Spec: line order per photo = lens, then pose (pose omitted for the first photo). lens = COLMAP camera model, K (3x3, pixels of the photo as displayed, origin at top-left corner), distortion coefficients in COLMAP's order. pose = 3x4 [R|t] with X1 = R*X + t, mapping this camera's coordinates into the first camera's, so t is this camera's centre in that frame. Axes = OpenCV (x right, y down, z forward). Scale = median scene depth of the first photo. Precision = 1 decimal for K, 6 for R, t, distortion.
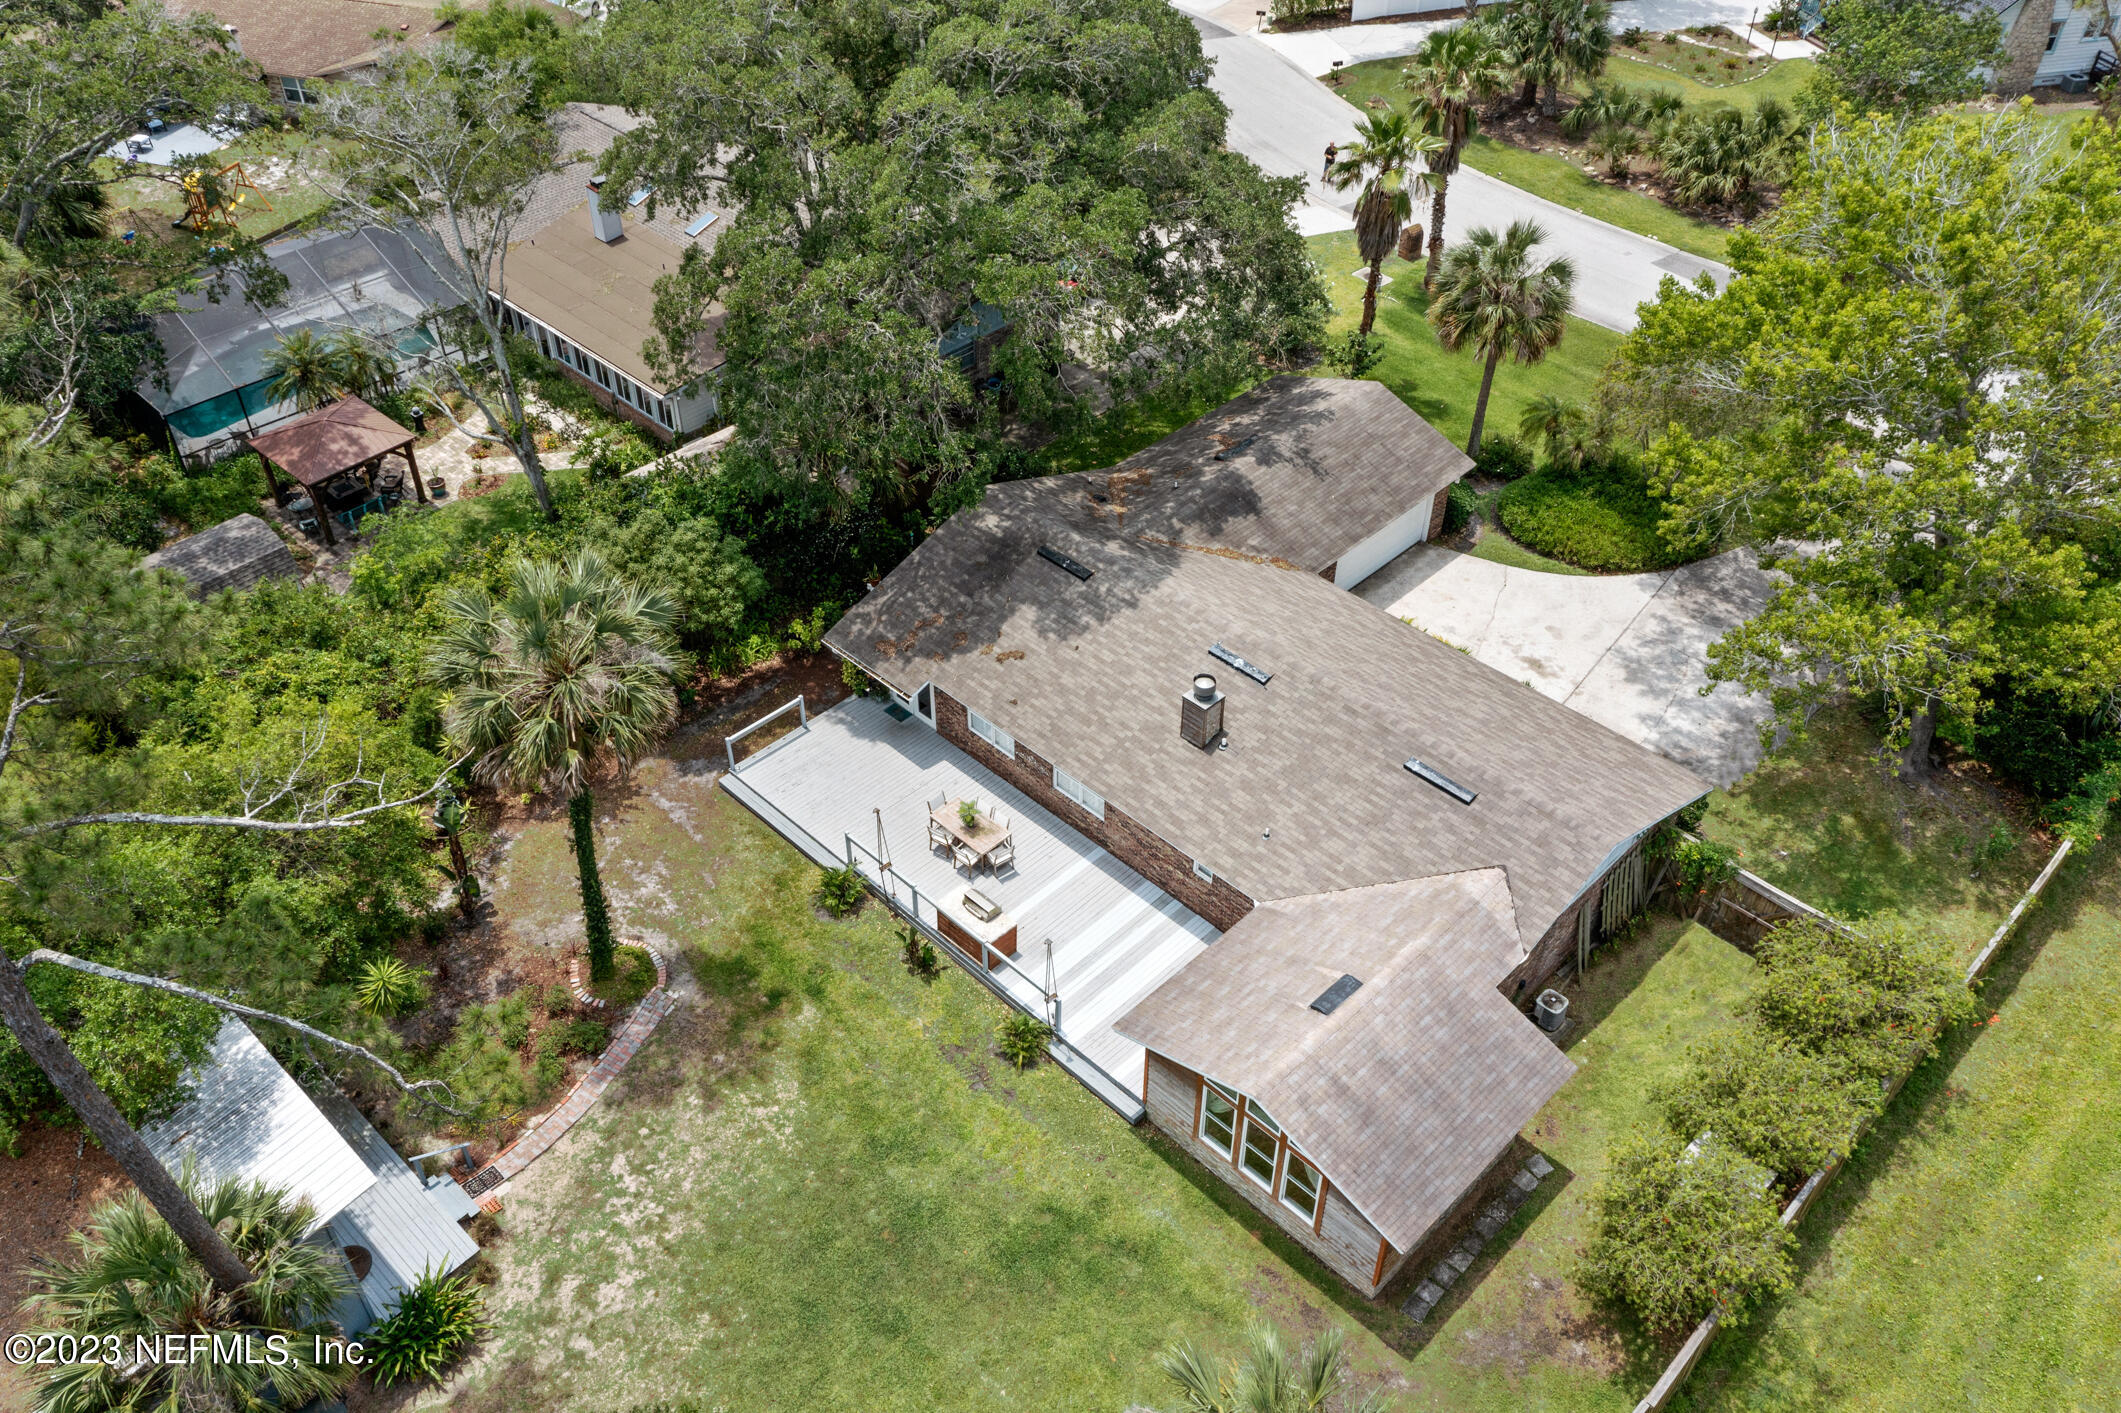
lens RADIAL K [[1687.1, 0, 1068.4], [0, 1687.1, 656.9], [0, 0, 1]] dist [0.001224, 0.002549]
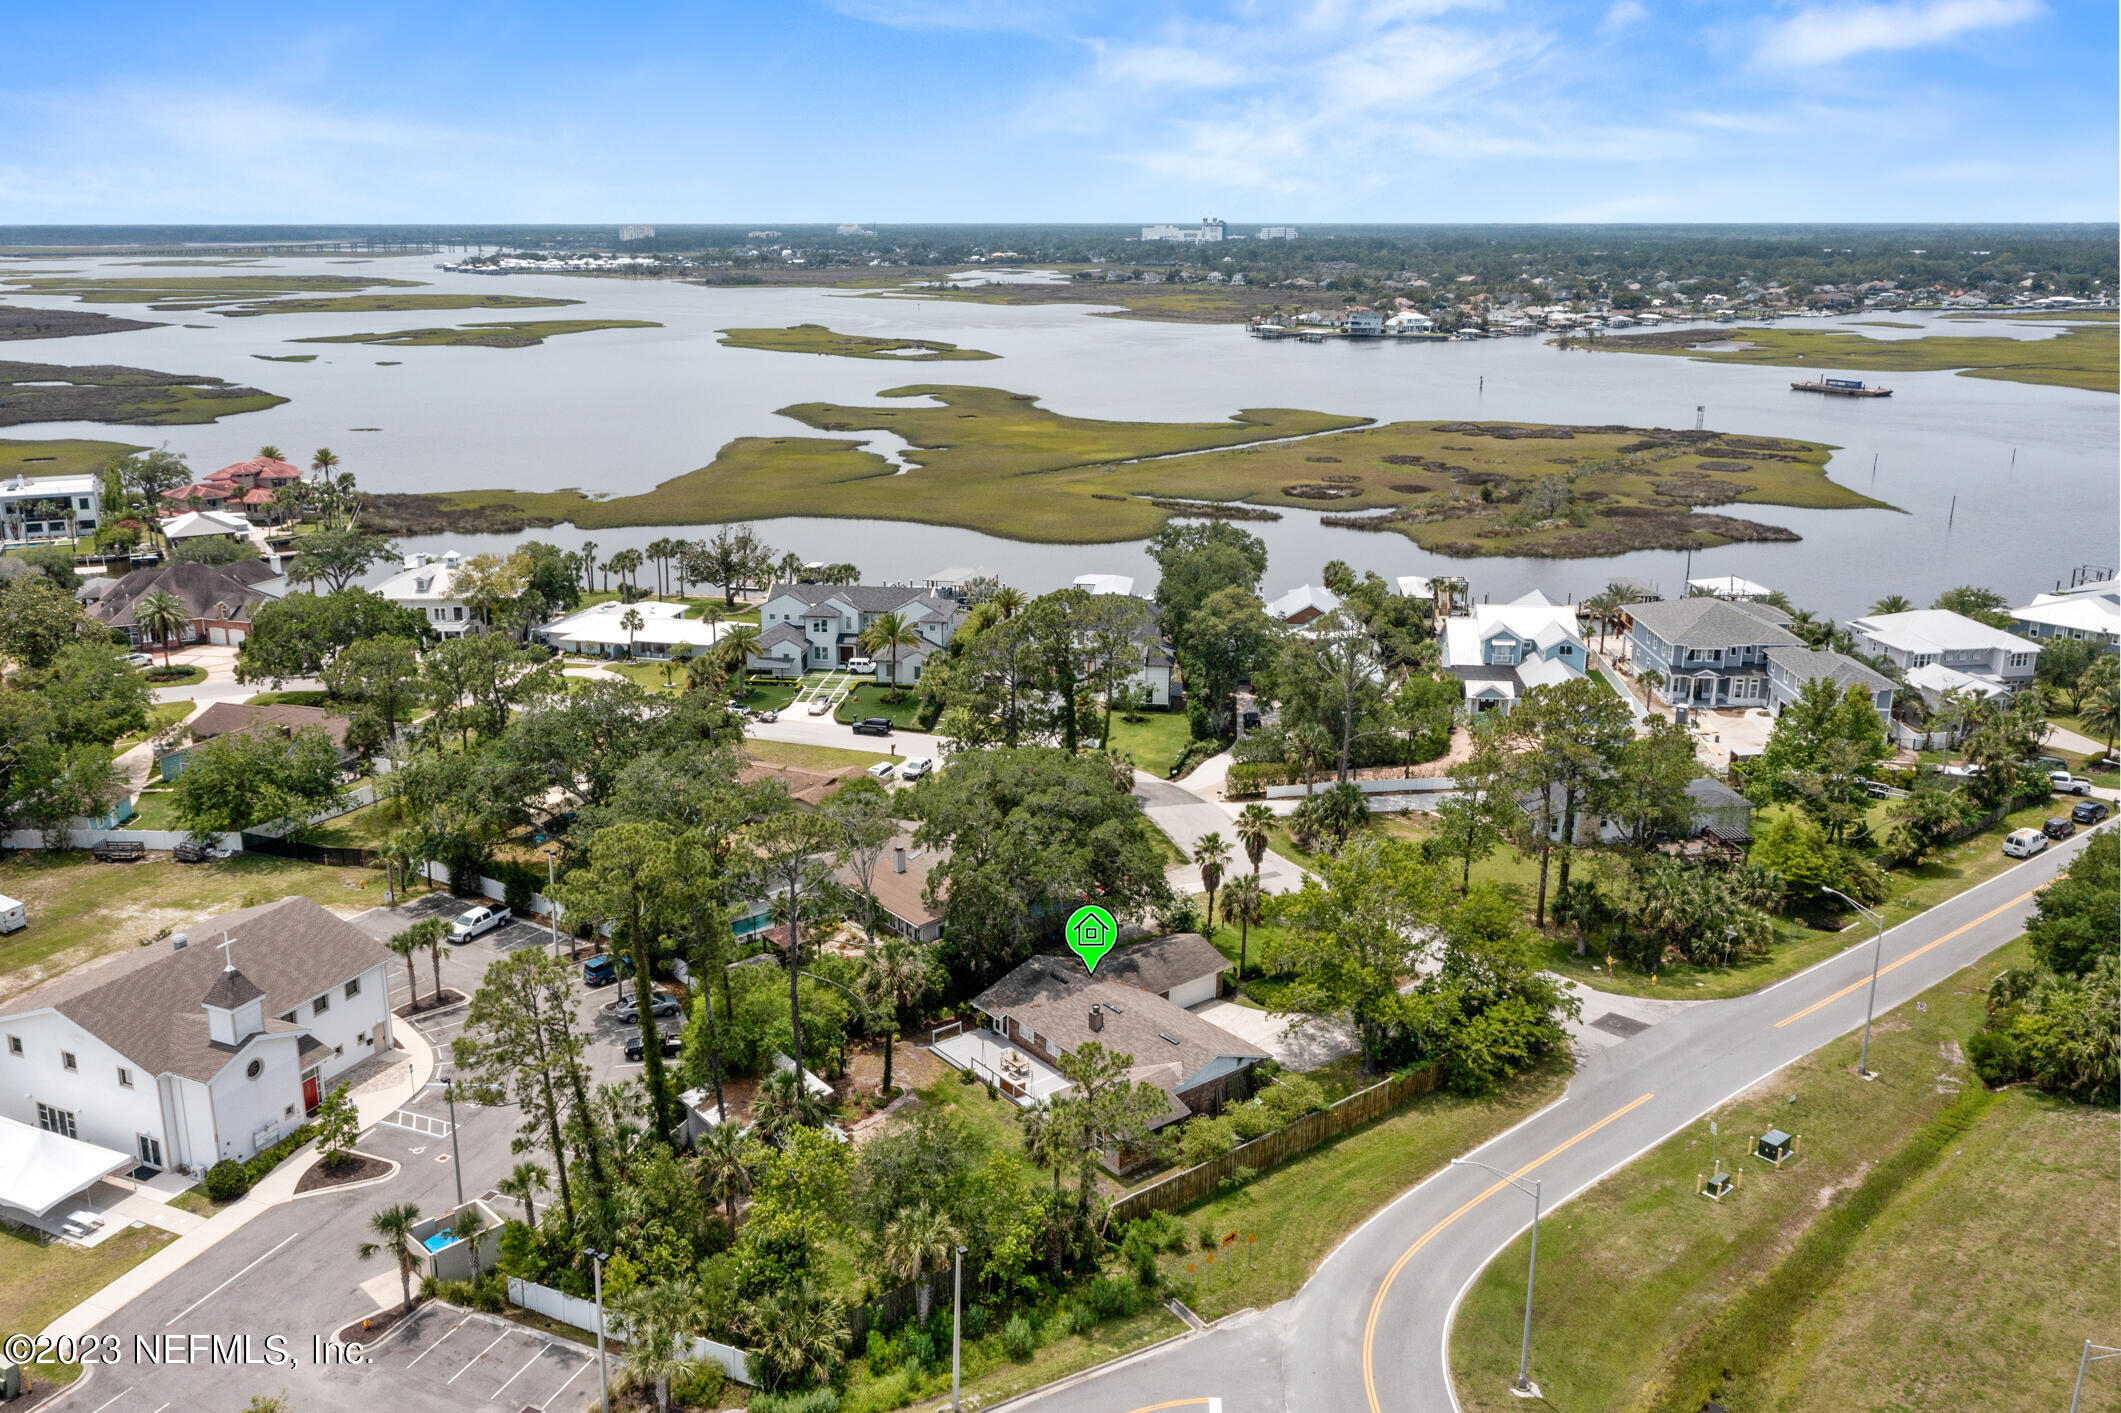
lens RADIAL K [[1714.4, 0, 1054.5], [0, 1714.4, 703.3], [0, 0, 1]] dist [0.002985, 0.009939]
pose [[0.991586, 0.035811, -0.124399, 0.349041], [-0.081905, 0.917726, -0.388679, 0.674324], [0.100245, 0.395597, 0.912937, -1.889067]]
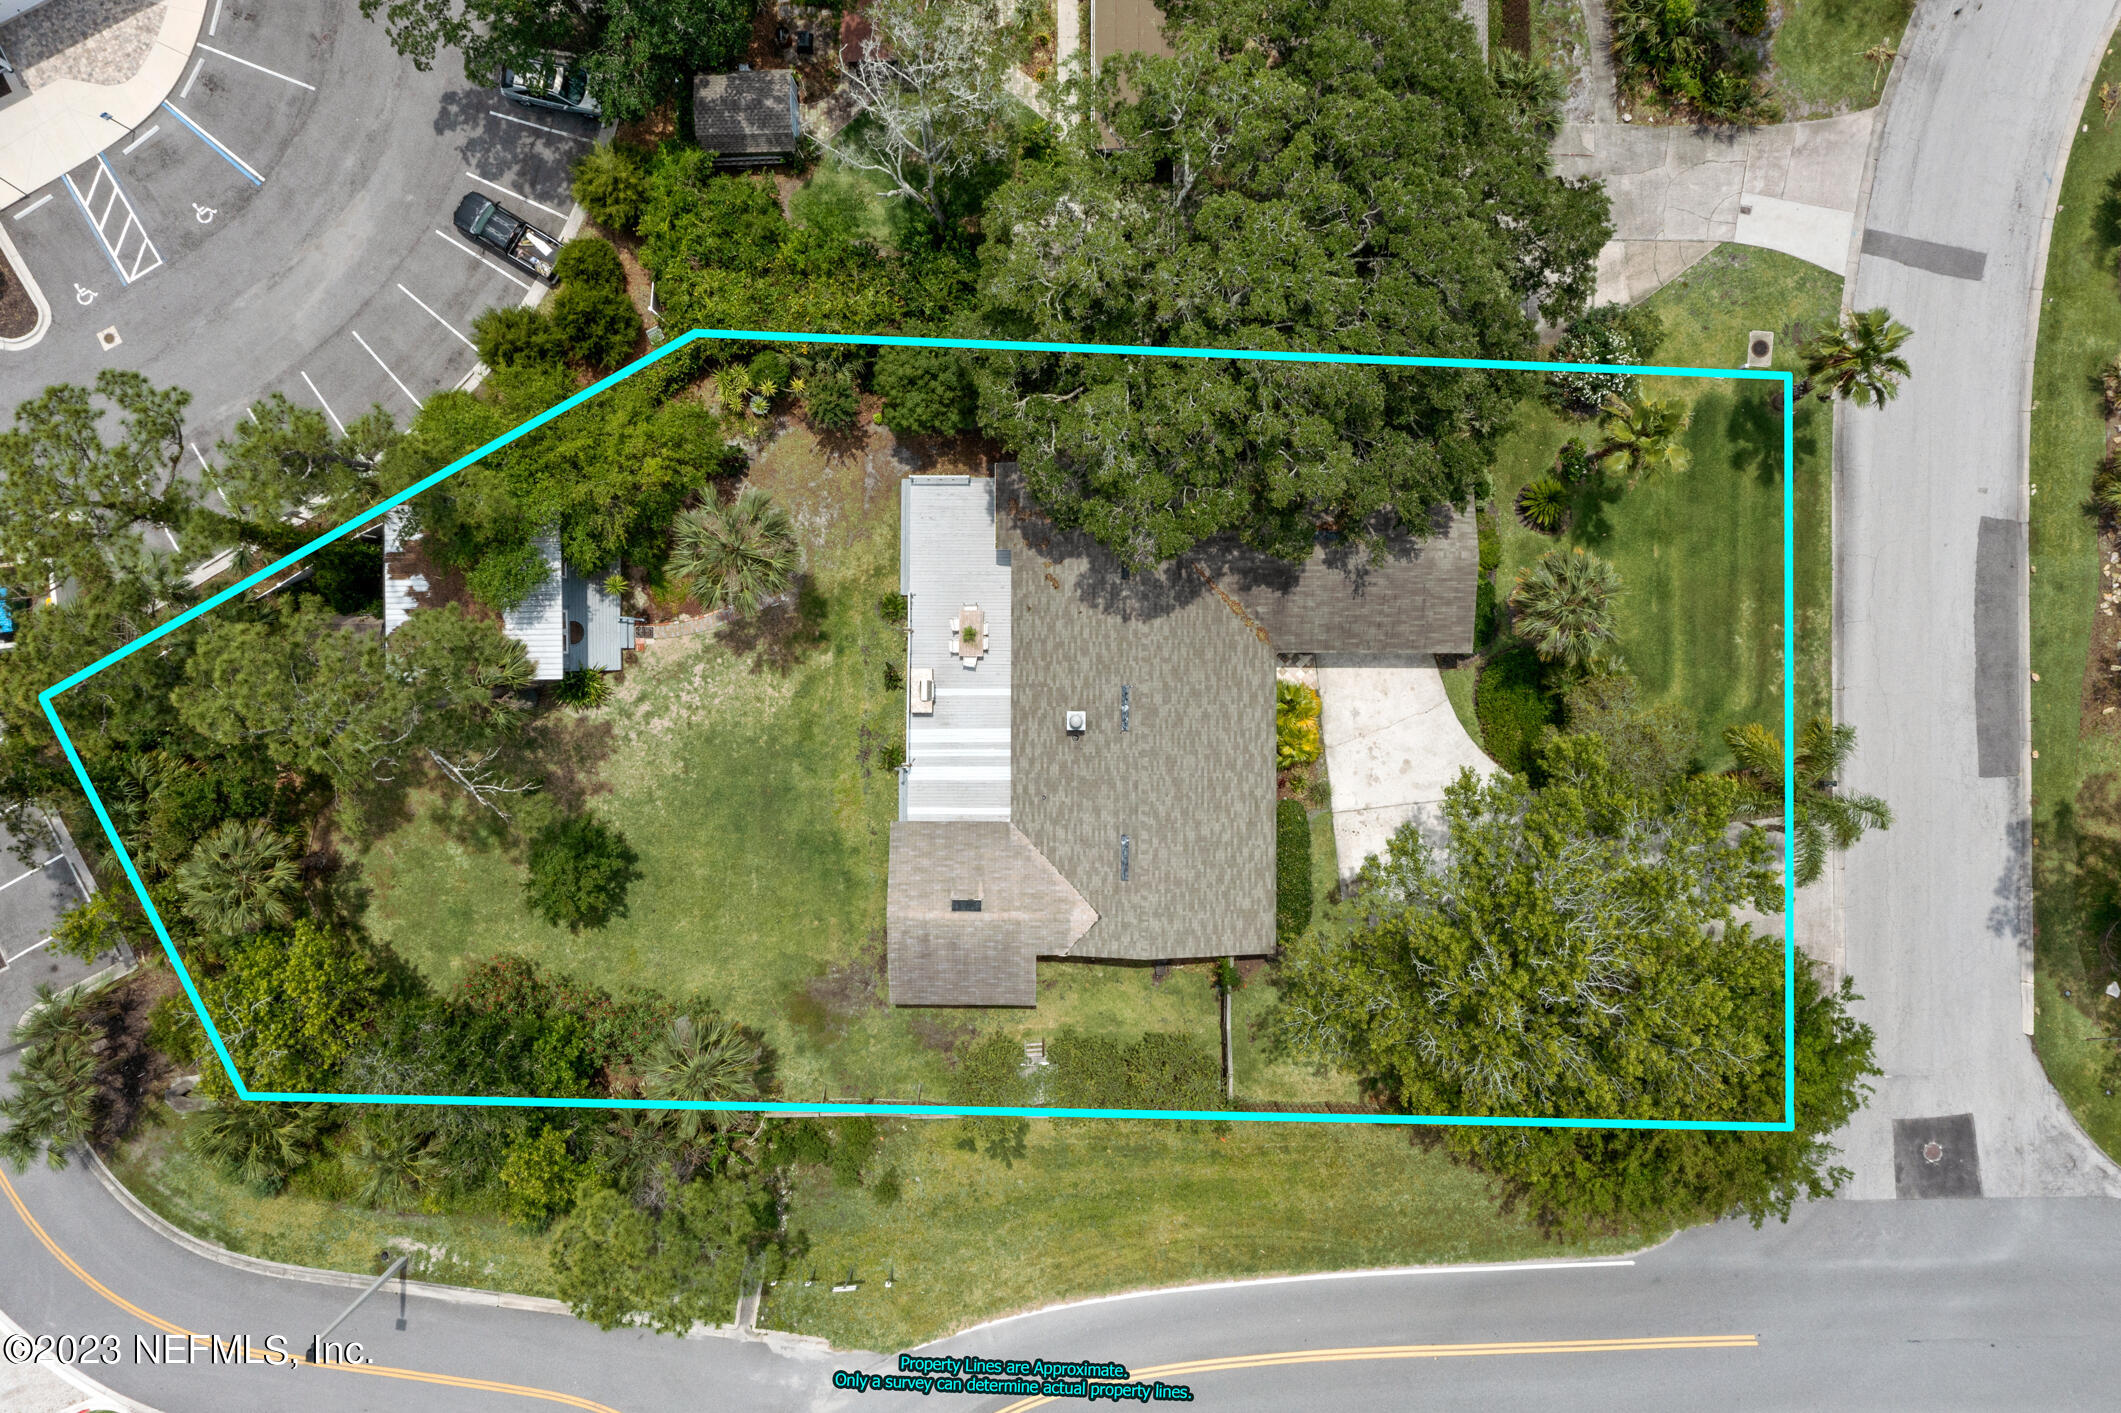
lens RADIAL K [[1714.4, 0, 1054.5], [0, 1714.4, 703.3], [0, 0, 1]] dist [0.002985, 0.009939]
pose [[0.699157, 0.714968, -0.000126, 0.050863], [-0.457969, 0.447976, 0.767842, -1.234657], [0.549039, -0.536785, 0.640639, -0.083687]]
